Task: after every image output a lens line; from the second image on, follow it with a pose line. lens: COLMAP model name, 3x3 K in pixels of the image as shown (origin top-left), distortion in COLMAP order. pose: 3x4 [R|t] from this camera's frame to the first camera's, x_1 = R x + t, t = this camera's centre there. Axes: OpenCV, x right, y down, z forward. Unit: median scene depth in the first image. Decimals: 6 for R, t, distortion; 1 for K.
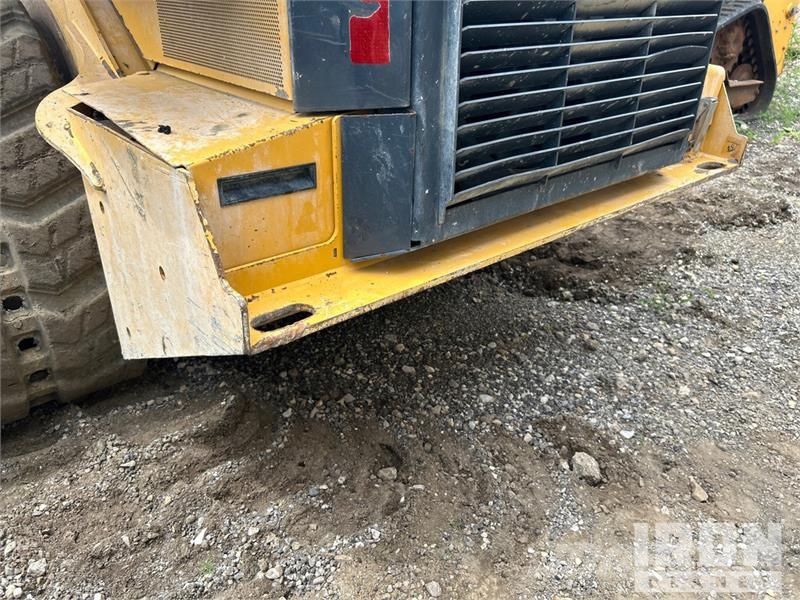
lens RADIAL K [[607.2, 0, 398.1], [0, 607.2, 304.5], [0, 0, 1]] dist [0.057452, -0.076202]
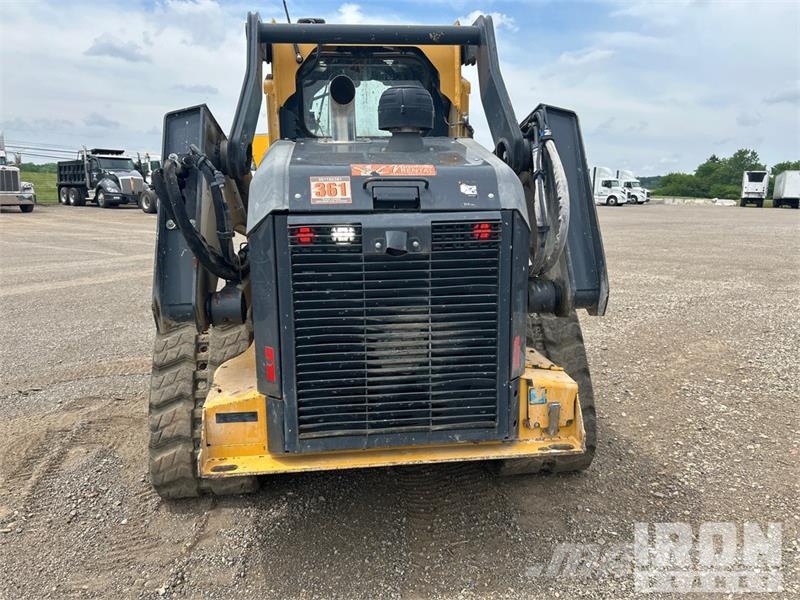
lens RADIAL K [[605.2, 0, 402.5], [0, 605.2, 301.3], [0, 0, 1]] dist [0.055103, -0.061635]
pose [[0.832417, 0.081982, -0.548052, 1.763241], [-0.237514, 0.946331, -0.219193, -0.255504], [0.500669, 0.312630, 0.807213, -0.932839]]
